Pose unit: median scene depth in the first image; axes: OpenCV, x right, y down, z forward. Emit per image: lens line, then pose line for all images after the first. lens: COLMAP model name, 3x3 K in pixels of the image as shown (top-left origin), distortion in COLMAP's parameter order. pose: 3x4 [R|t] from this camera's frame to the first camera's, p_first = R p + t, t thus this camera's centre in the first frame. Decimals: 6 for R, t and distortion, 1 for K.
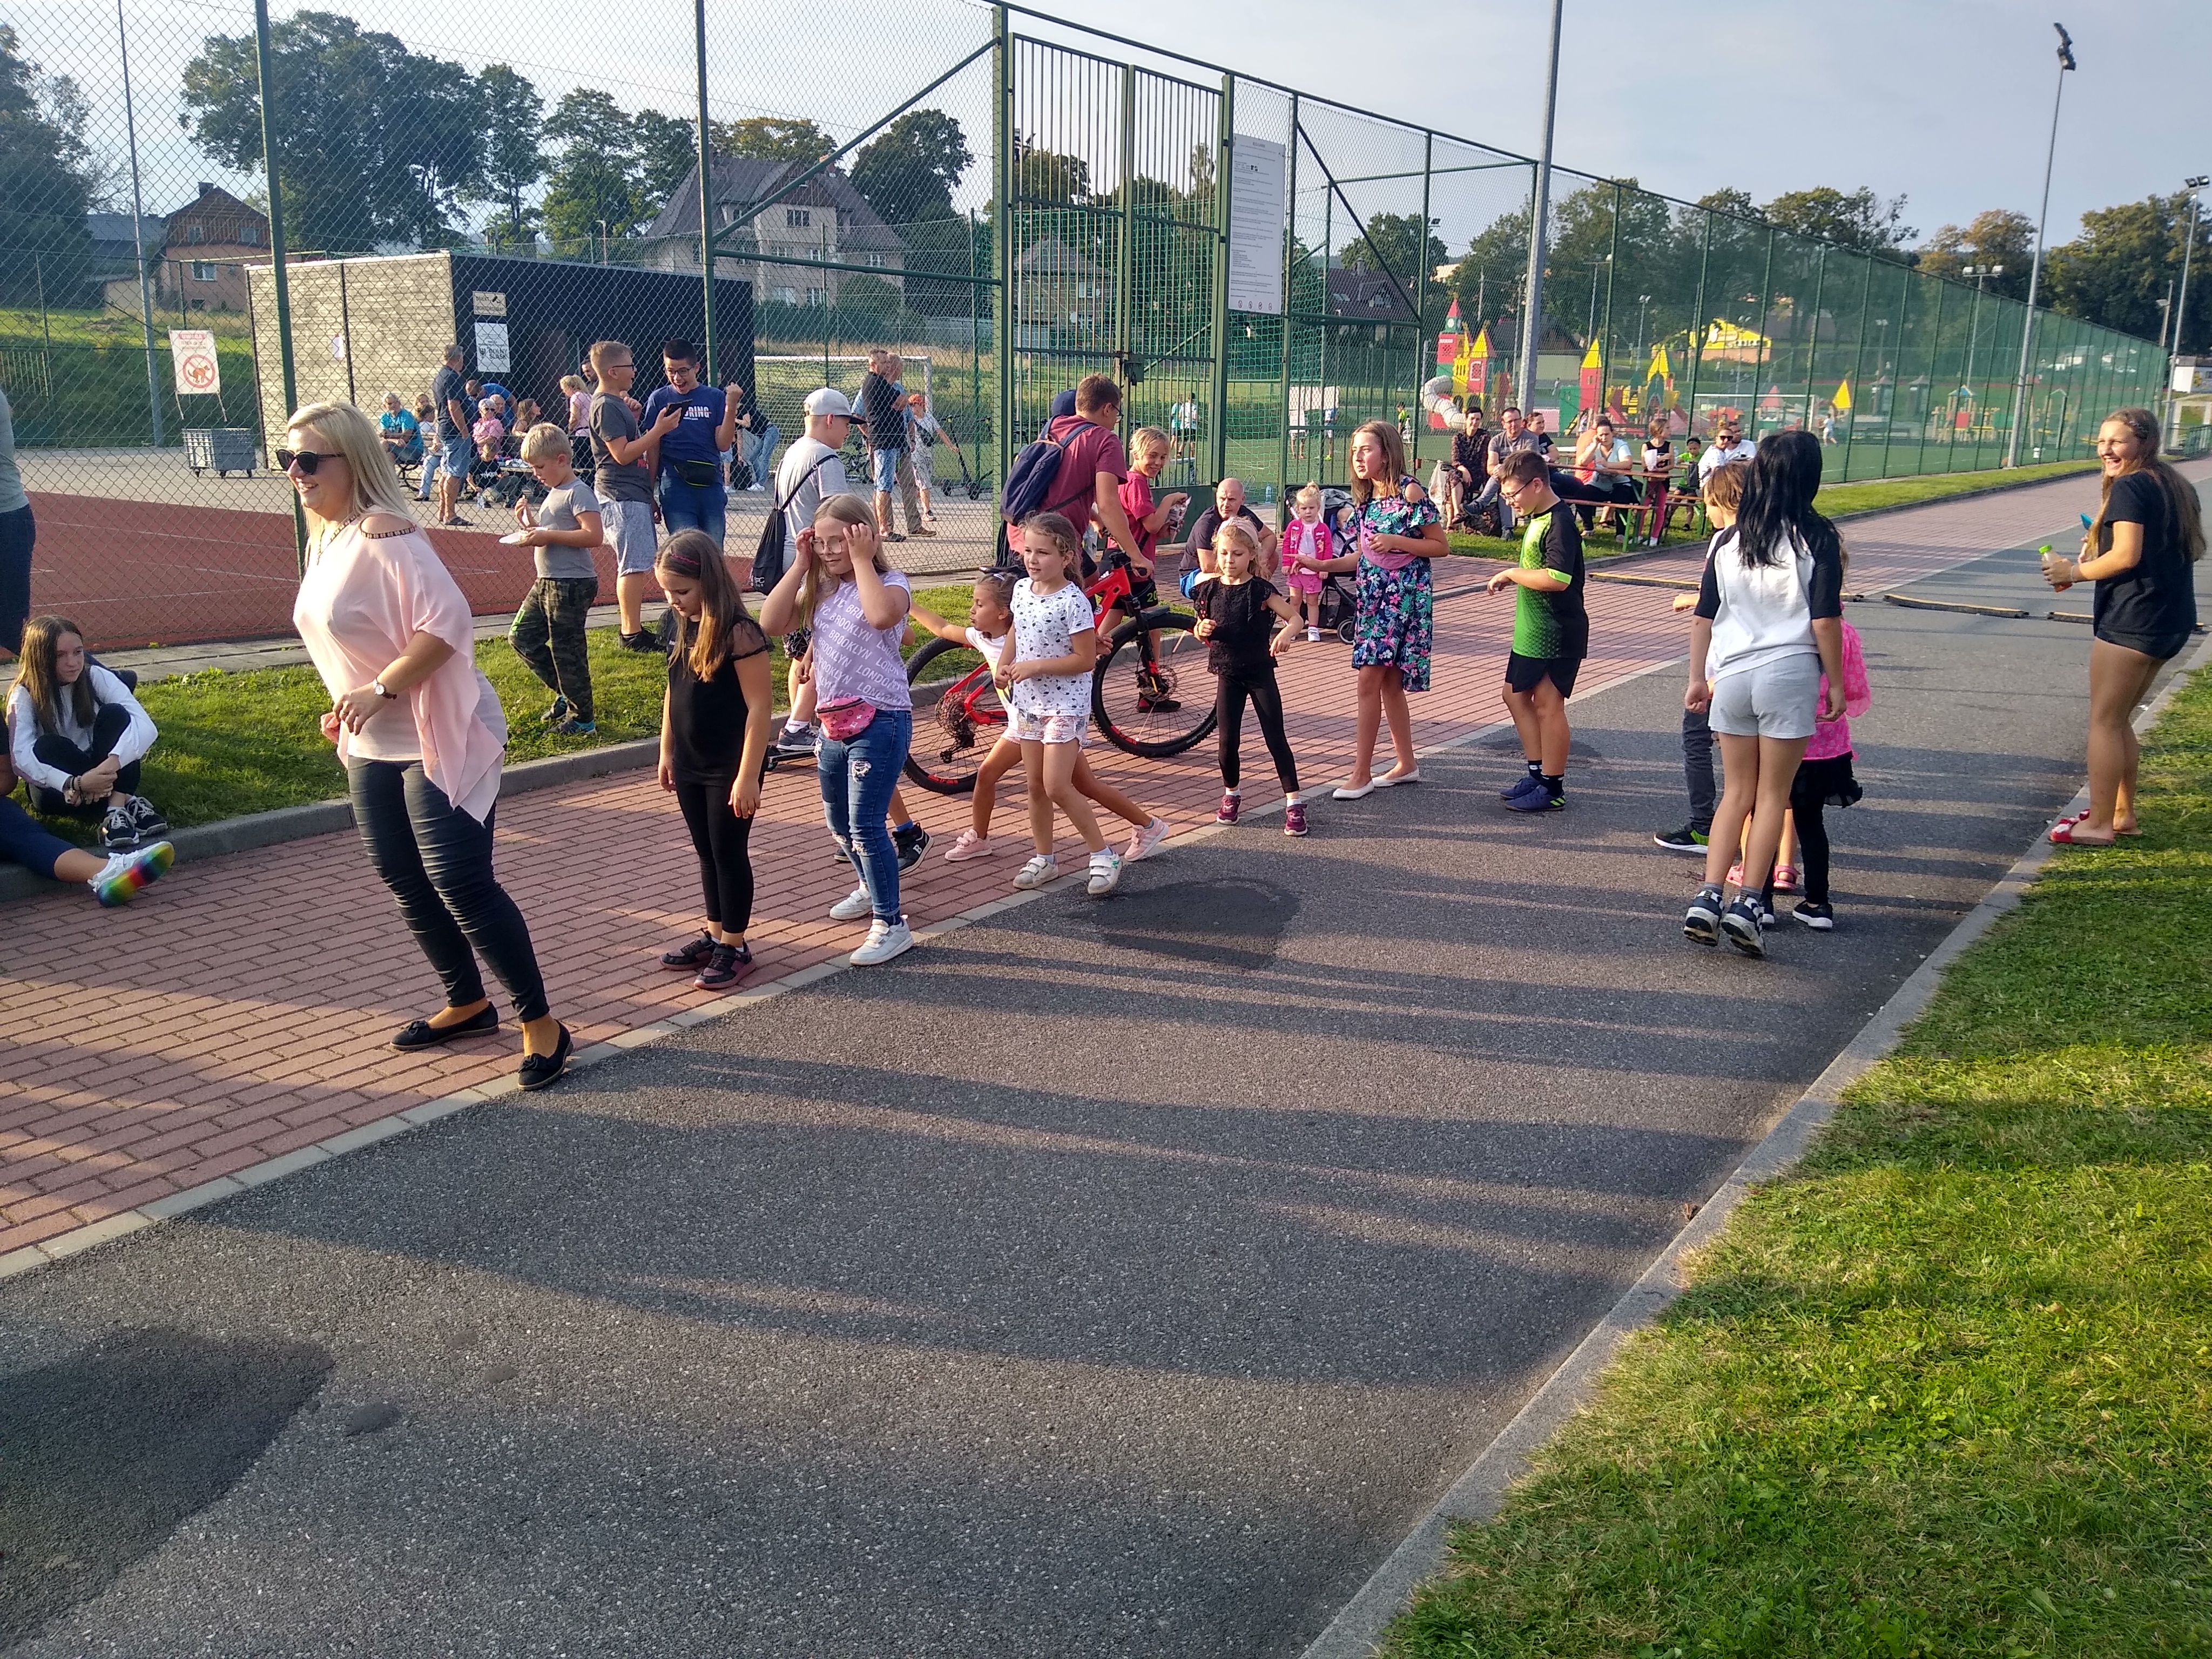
lens RADIAL K [[1726.8, 0, 1111.4], [0, 1726.8, 839.4], [0, 0, 1]] dist [0.072213, -0.130811]
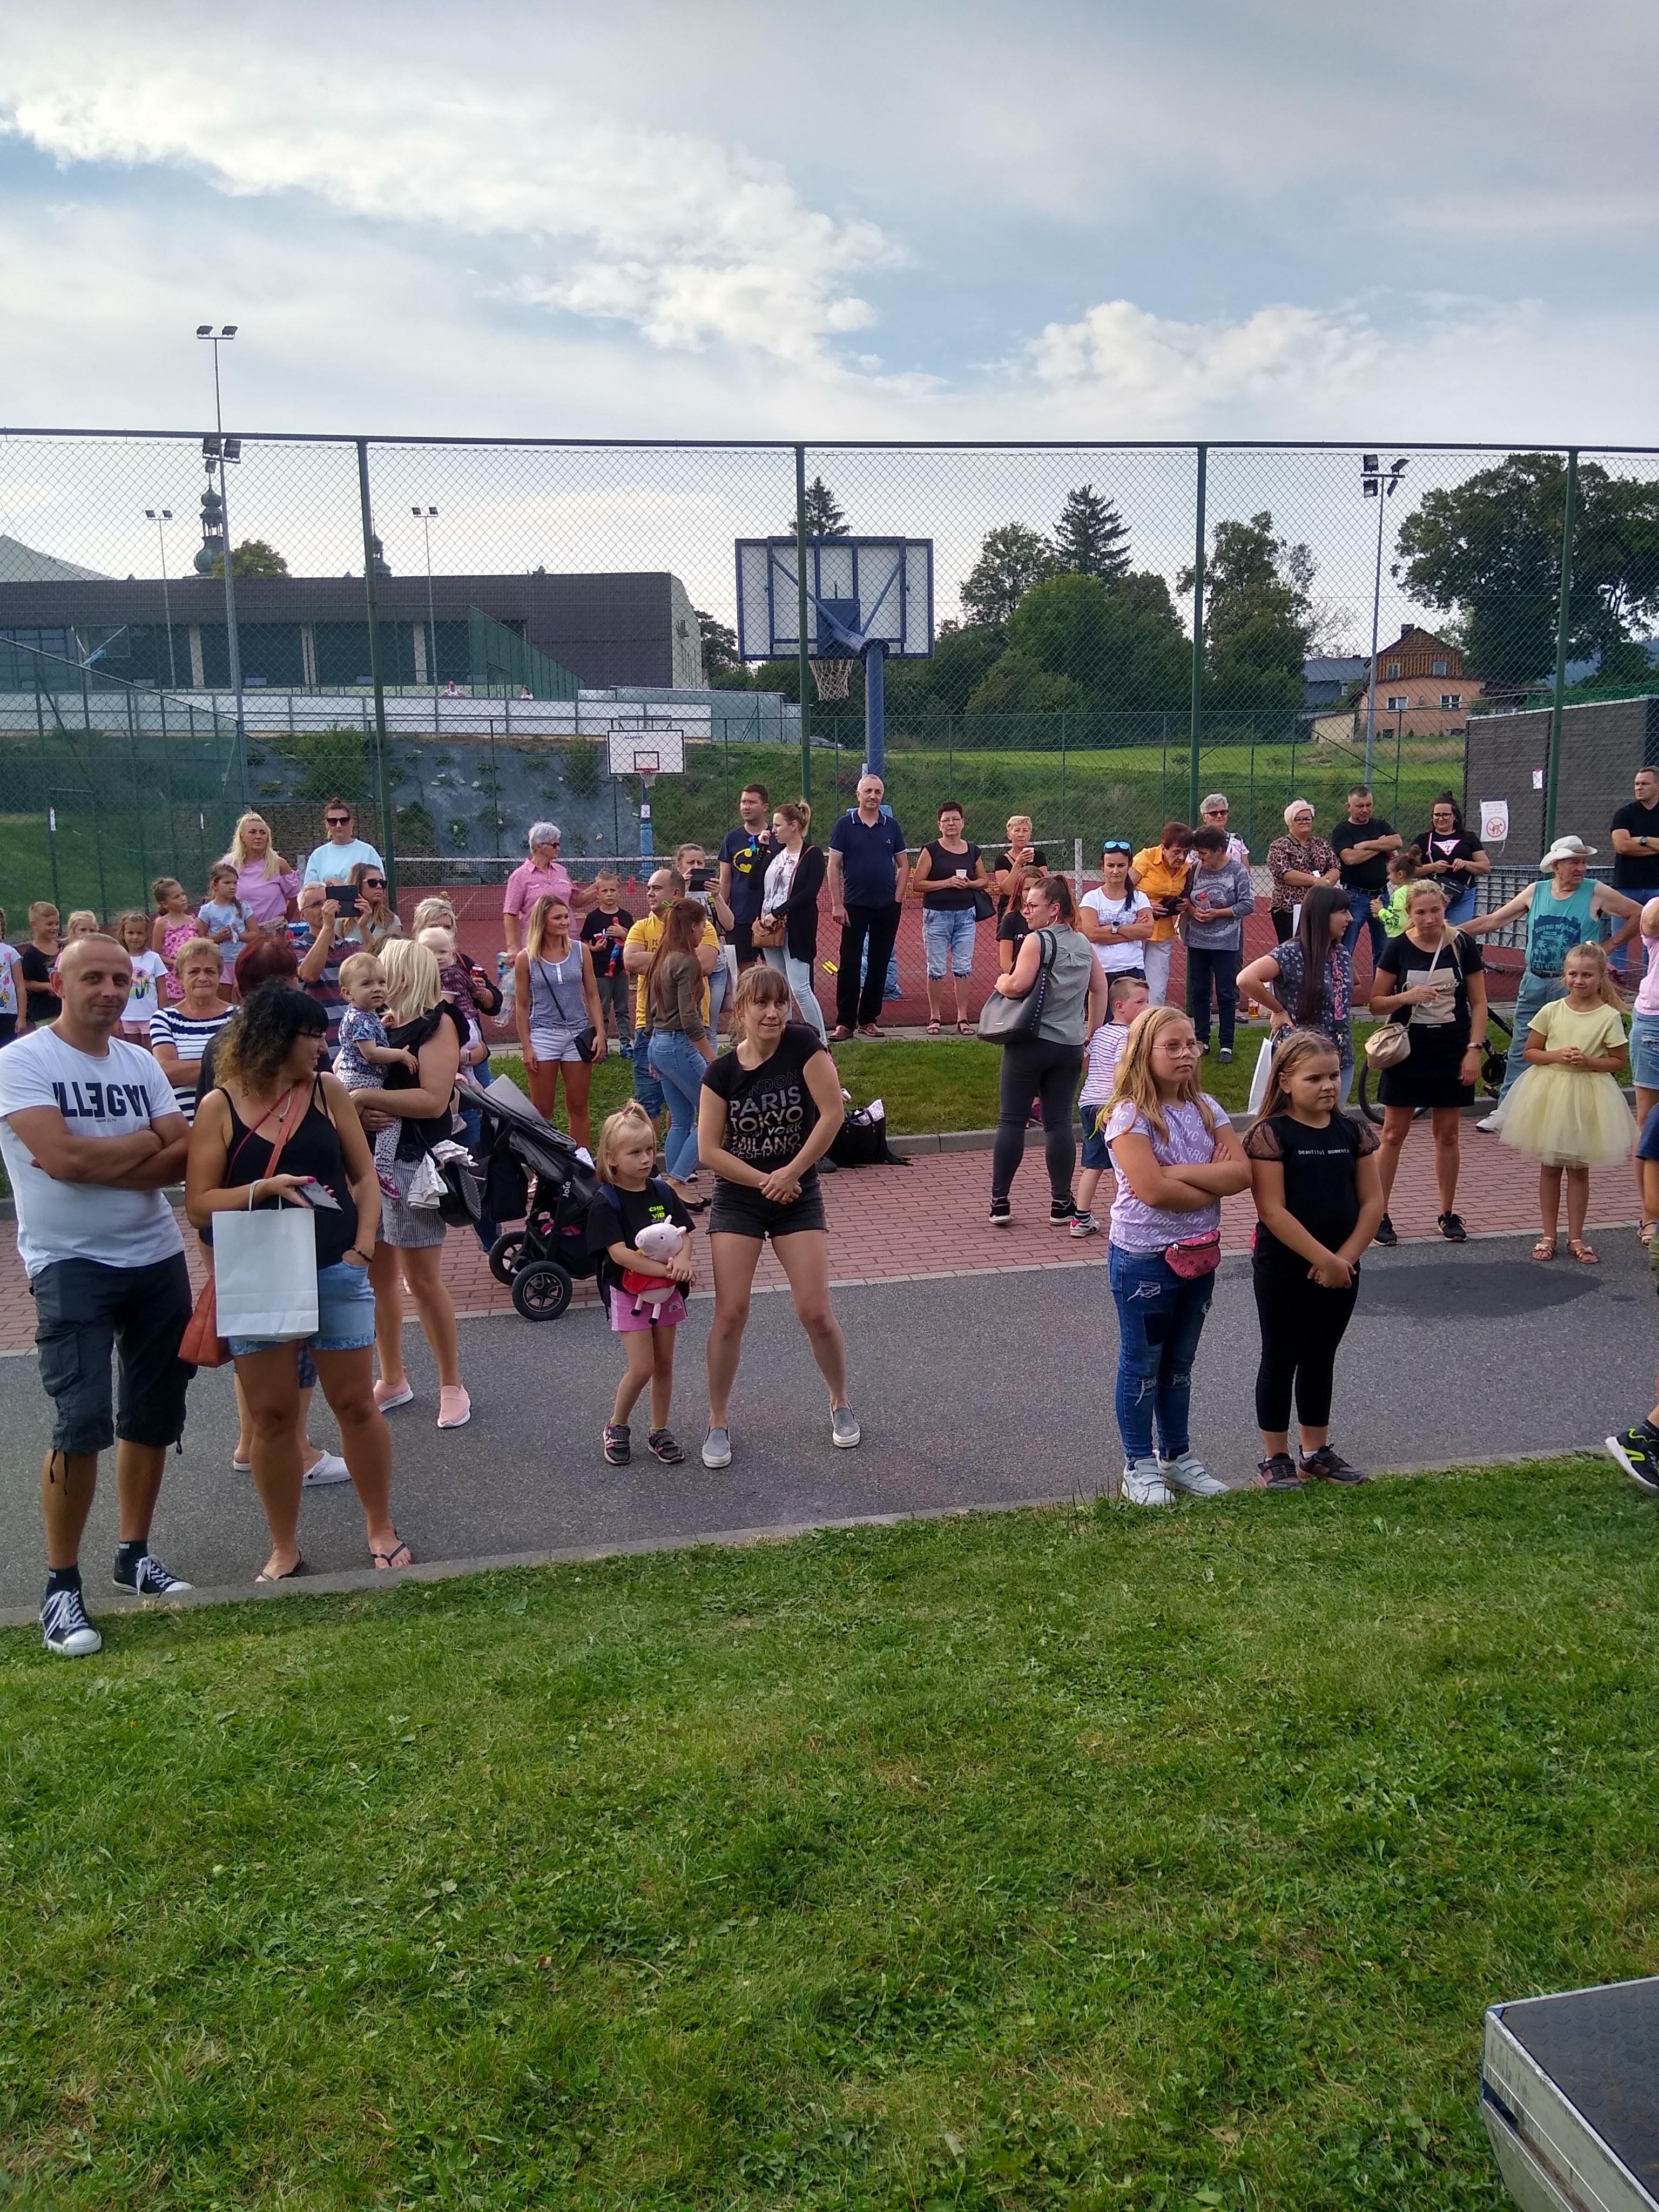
lens RADIAL K [[1726.8, 0, 824.9], [0, 1726.8, 1099.7], [0, 0, 1]] dist [0.072213, -0.130811]
pose [[0.718453, 0.081753, -0.690754, 0.006317], [-0.137532, 0.990160, -0.025859, 0.004173], [0.681843, 0.113580, 0.722627, -0.022591]]
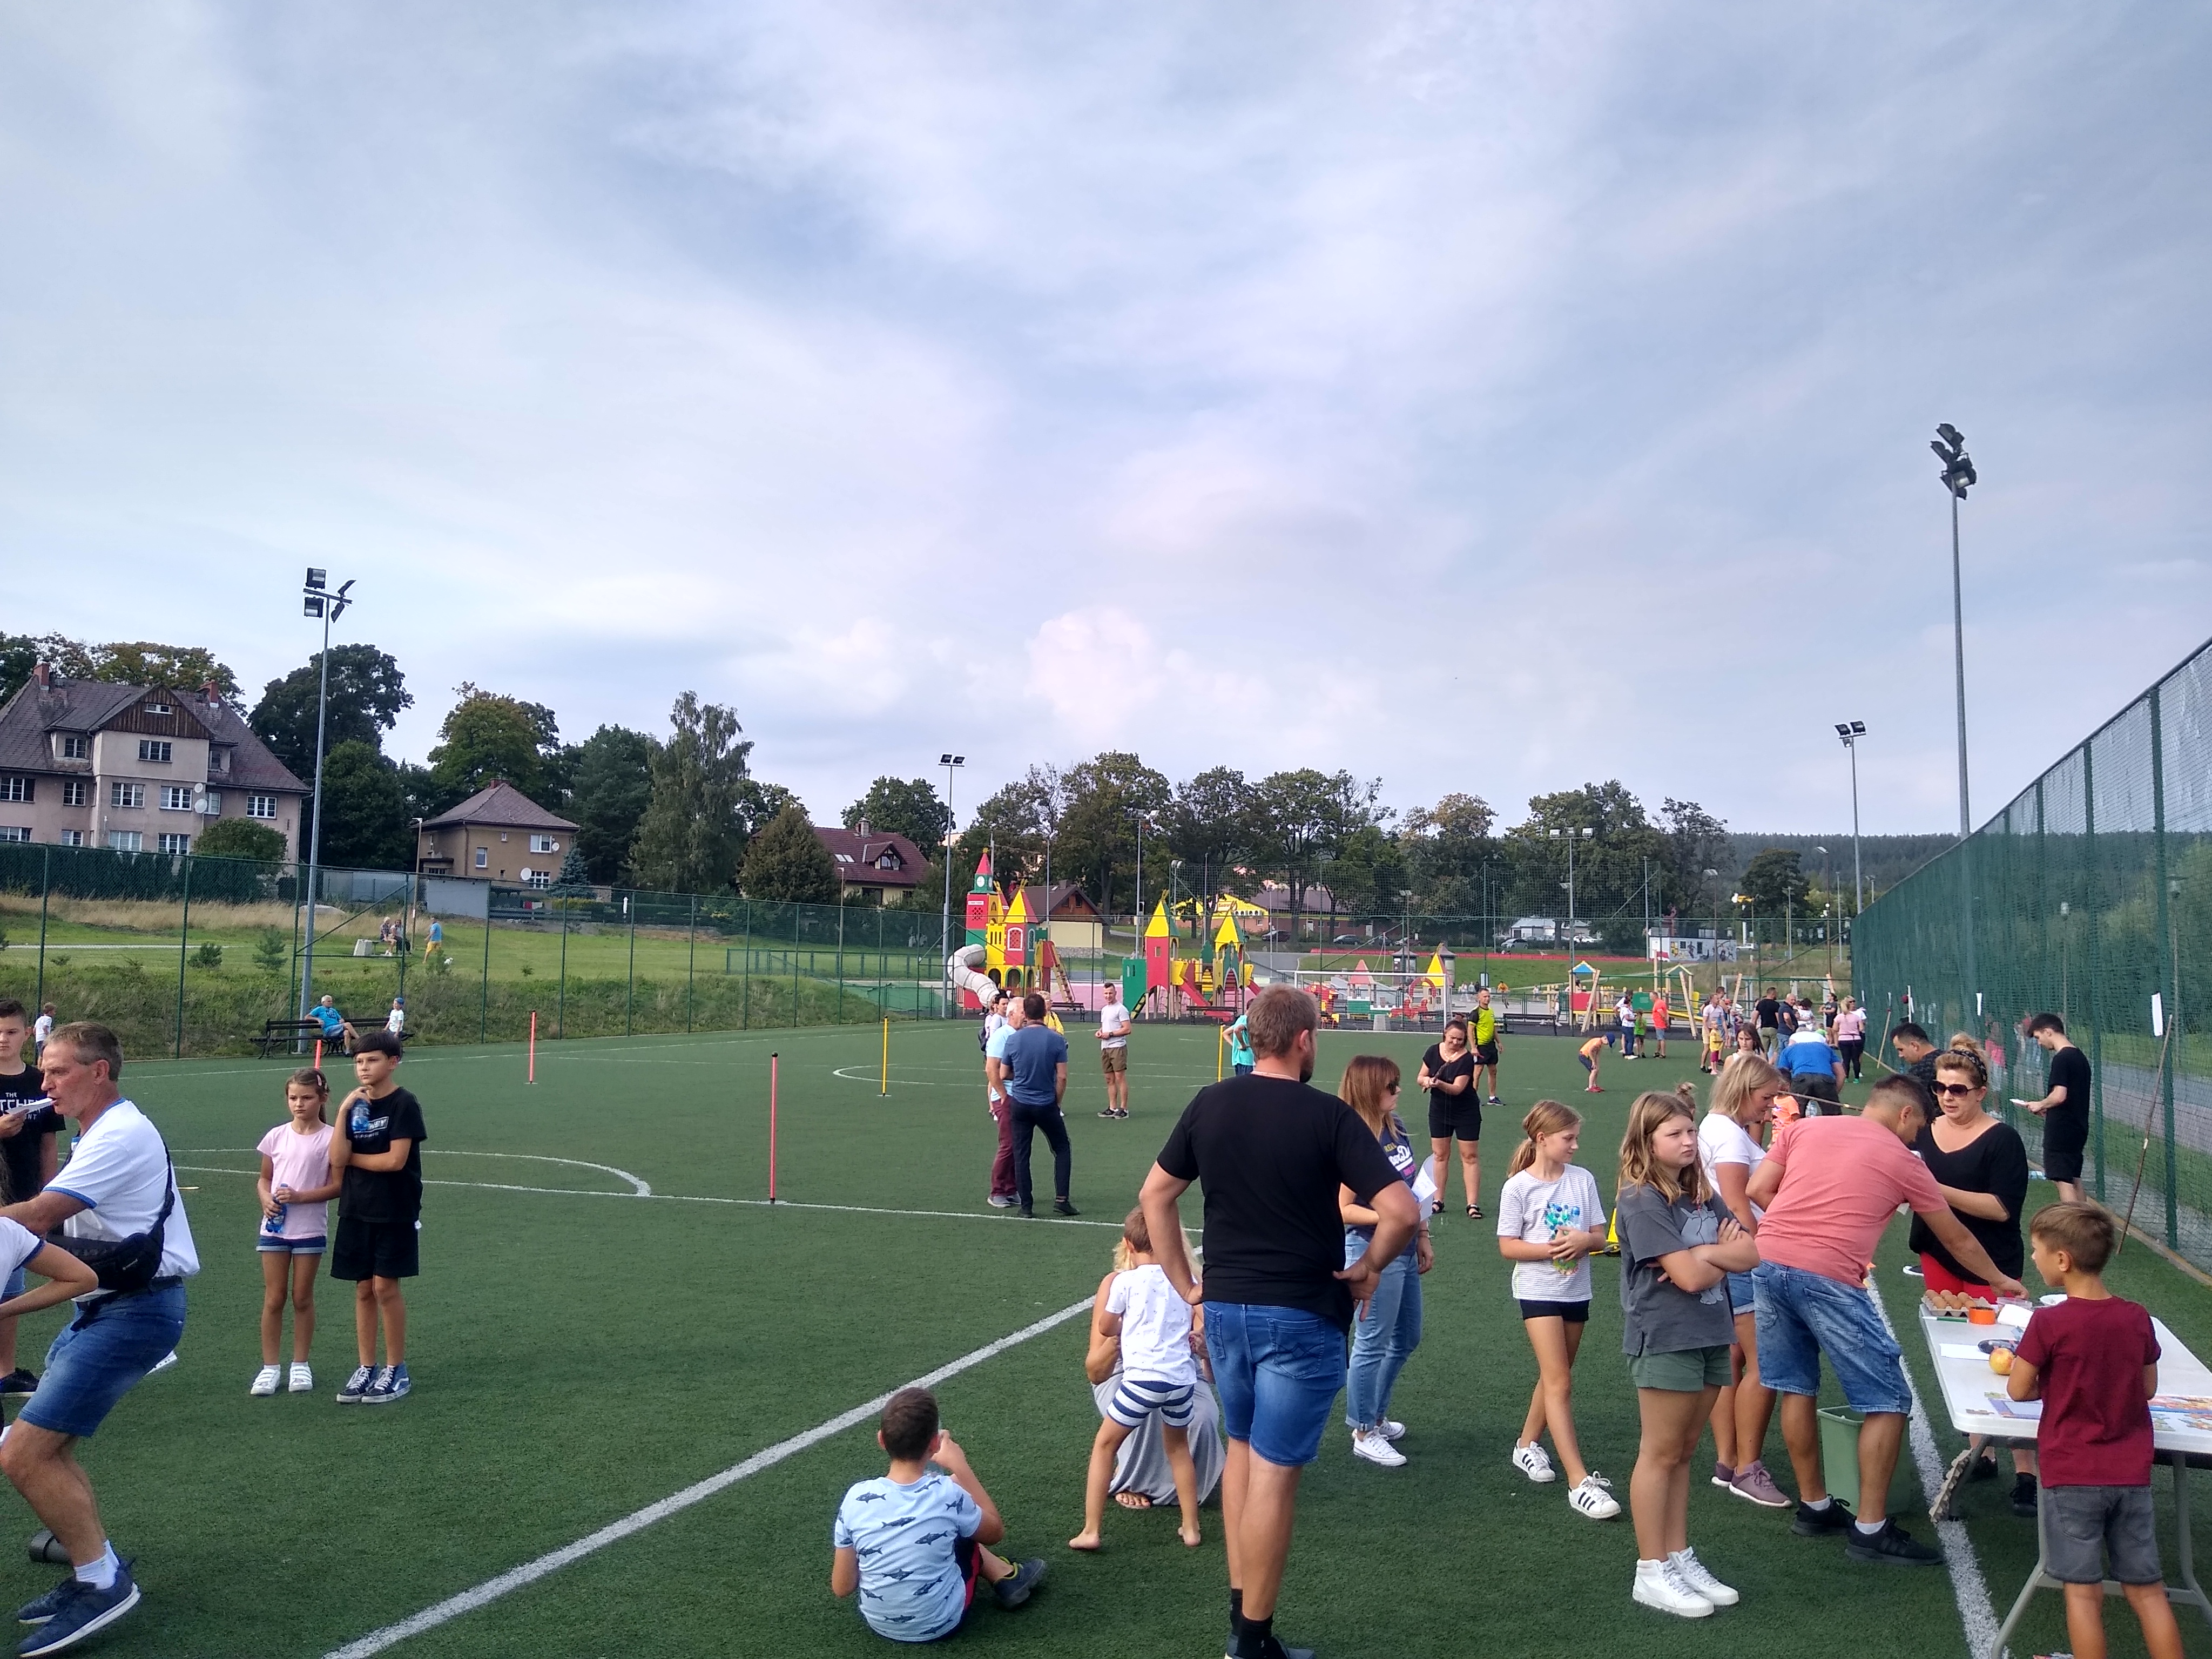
lens RADIAL K [[1845.5, 0, 1106.0], [0, 1845.5, 829.5], [0, 0, 1]] dist [0.074205, 0.004736]
pose [[0.964686, 0.020459, 0.262608, 0.013903], [0.063408, 0.949623, -0.306913, -0.028764], [-0.255658, 0.312726, 0.914790, 0.104545]]
